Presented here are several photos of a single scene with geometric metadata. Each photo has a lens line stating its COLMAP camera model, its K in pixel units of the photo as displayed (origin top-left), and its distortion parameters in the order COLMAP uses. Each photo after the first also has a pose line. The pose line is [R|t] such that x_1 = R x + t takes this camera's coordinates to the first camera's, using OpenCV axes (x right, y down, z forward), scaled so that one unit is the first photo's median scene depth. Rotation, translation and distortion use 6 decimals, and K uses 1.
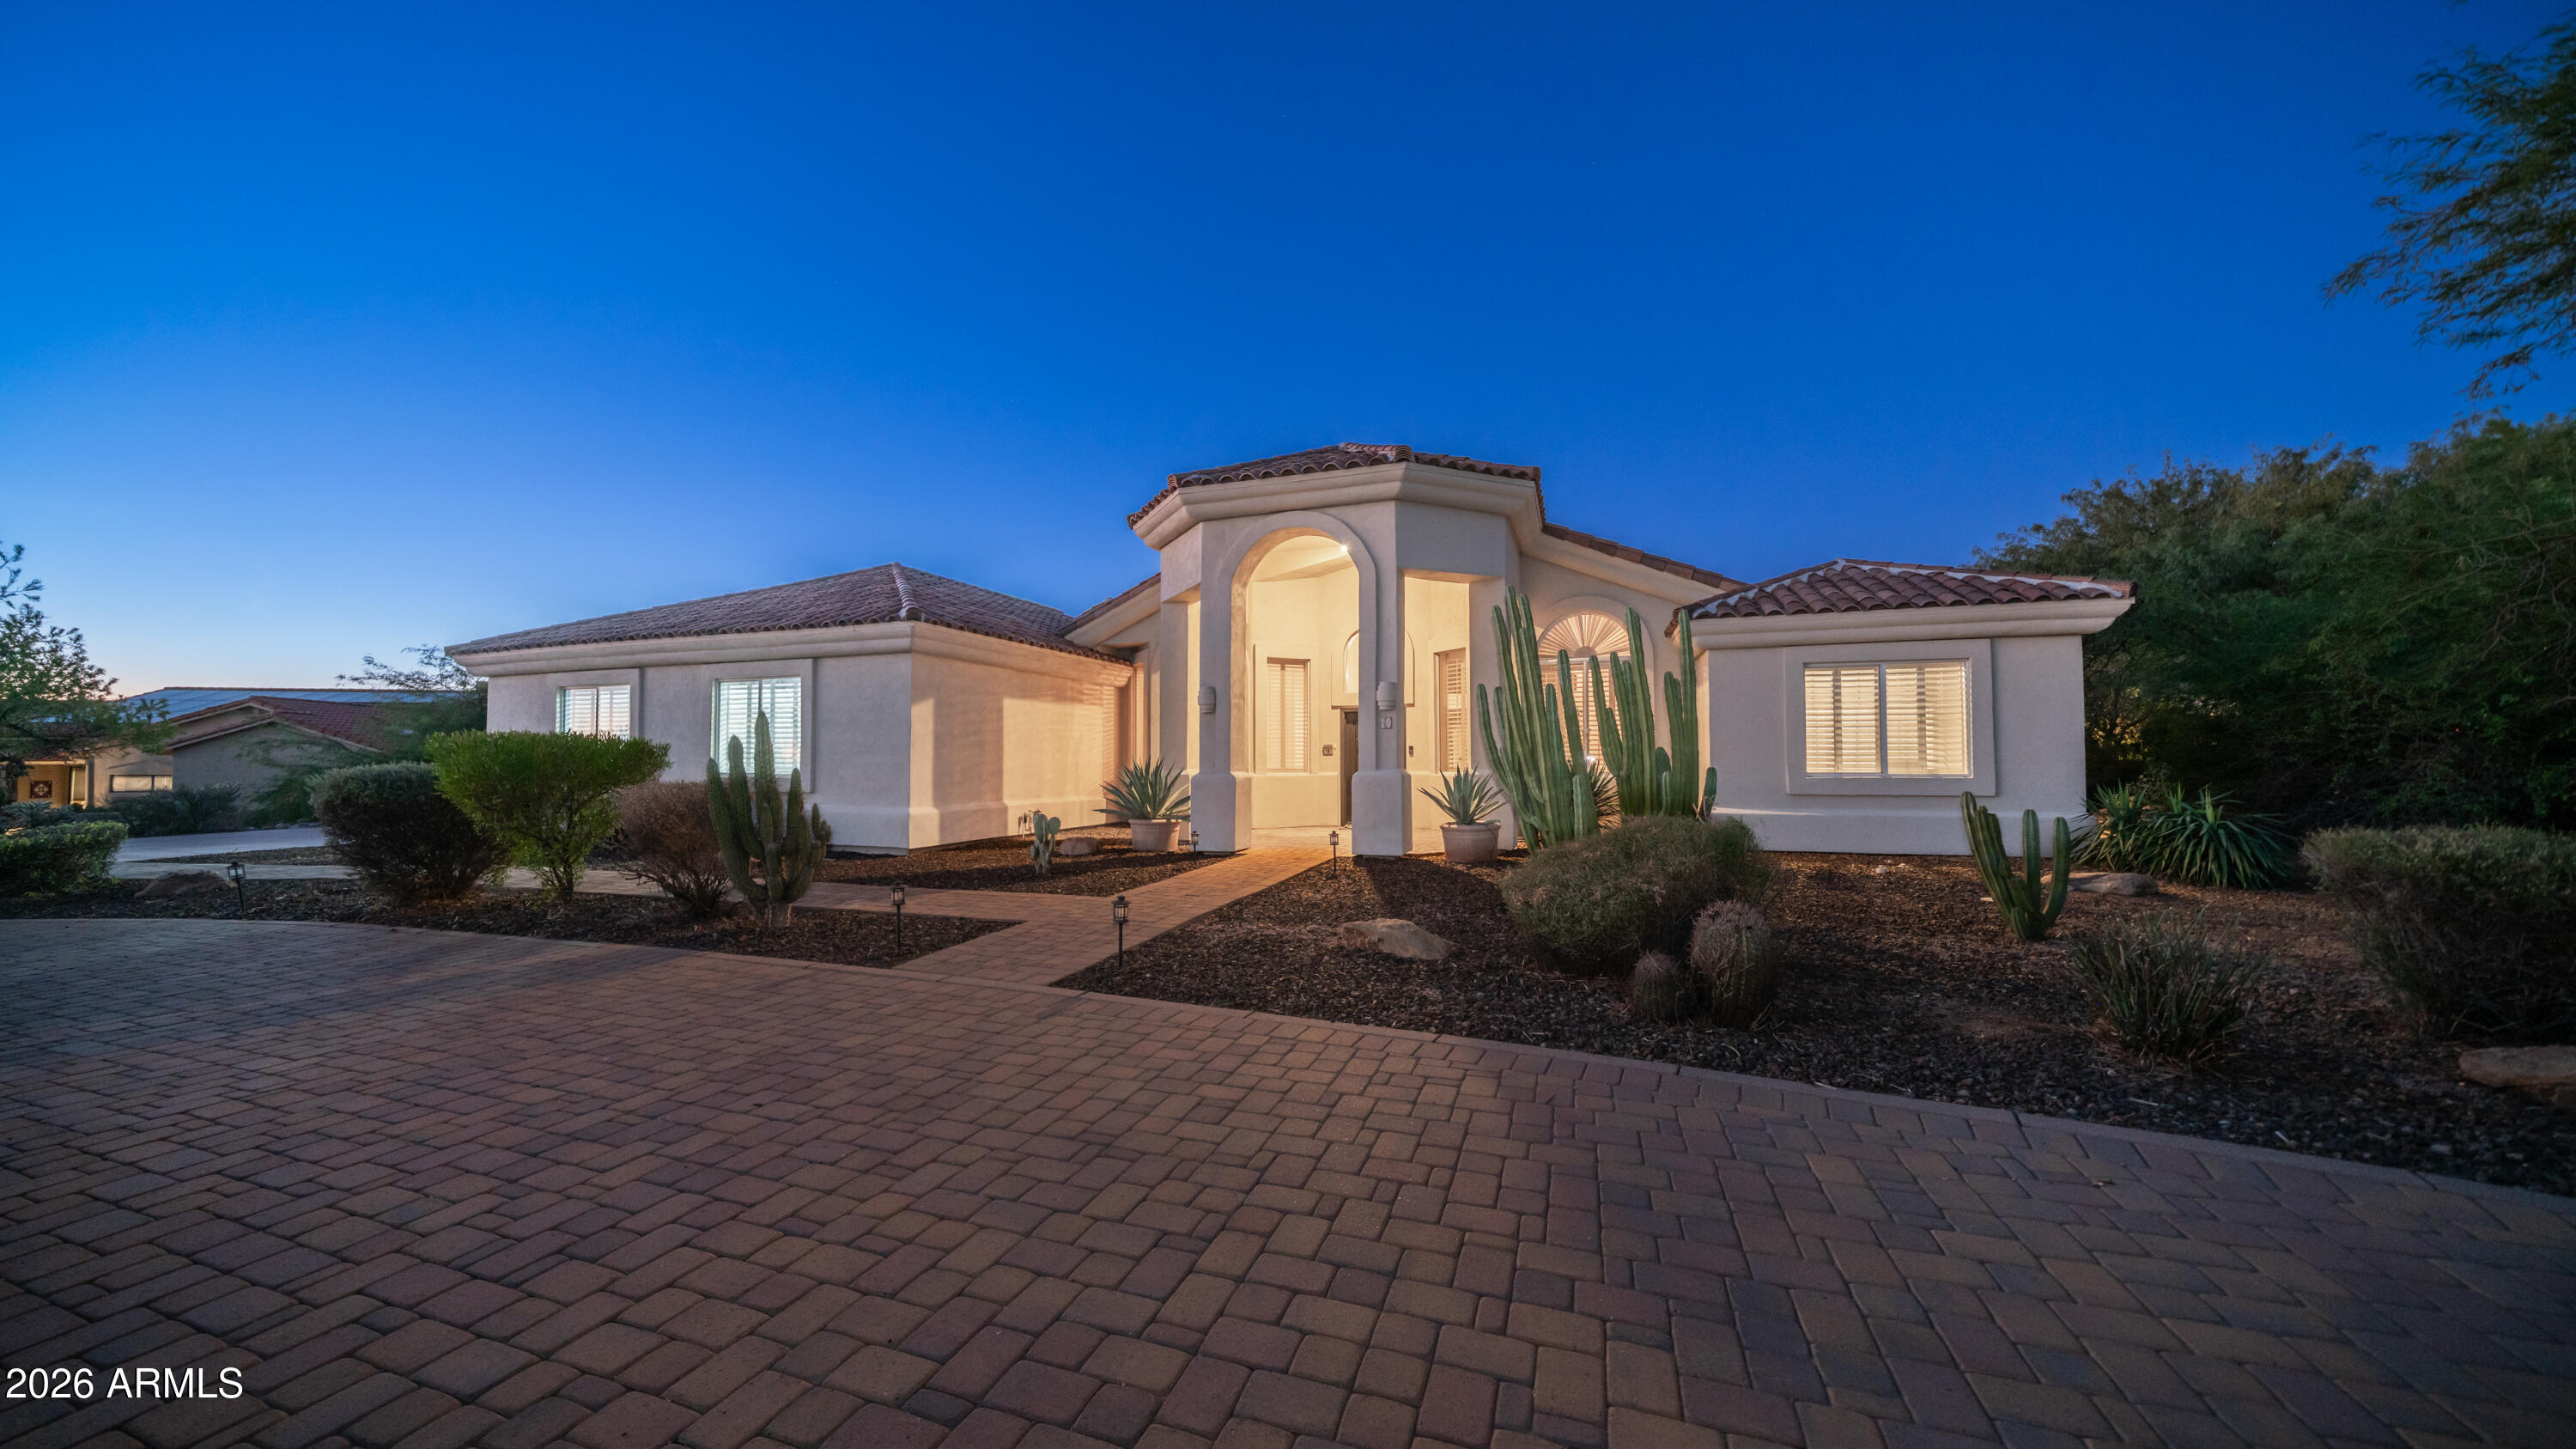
lens RADIAL K [[884.4, 0, 1278.8], [0, 884.4, 732.4], [0, 0, 1]] dist [-0.000938, -0.000020]
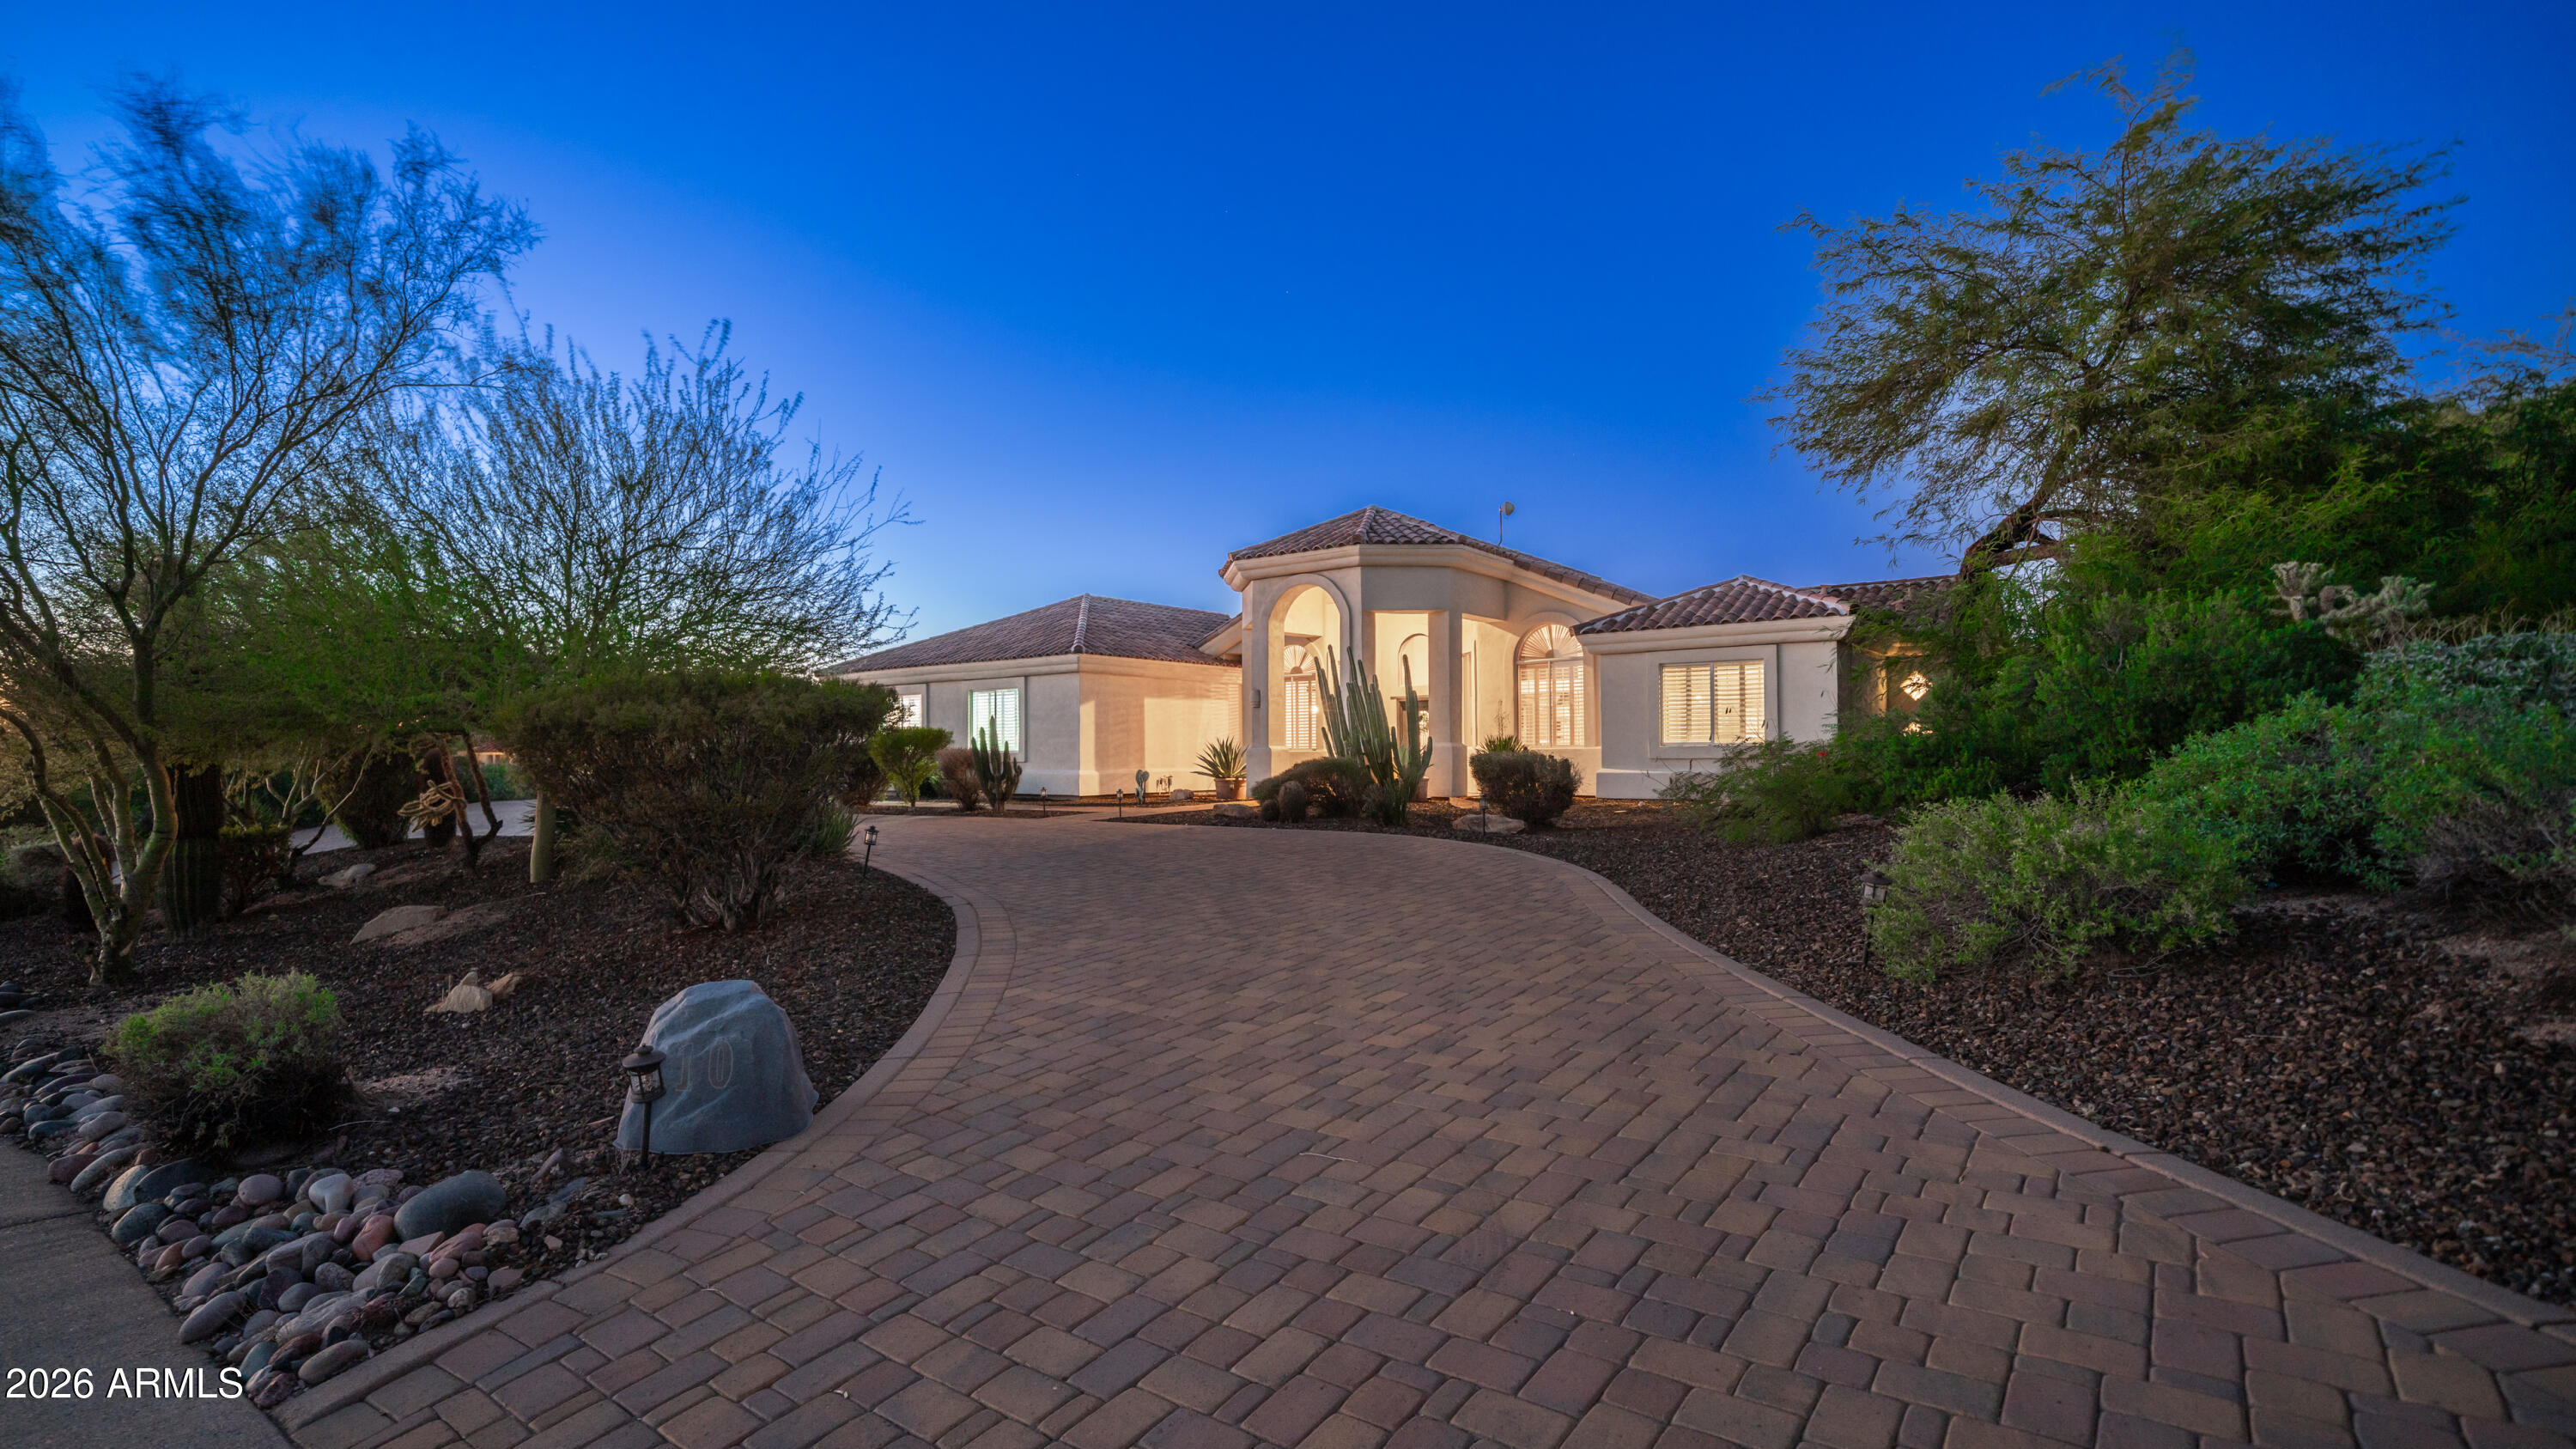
lens RADIAL K [[1171.2, 0, 1289.2], [0, 1171.2, 732.3], [0, 0, 1]] dist [0.002622, 0.000048]
pose [[0.956667, -0.012835, -0.290901, 0.556635], [0.017343, 0.999766, 0.012923, -0.003742], [0.290667, -0.017408, 0.956666, -0.904317]]
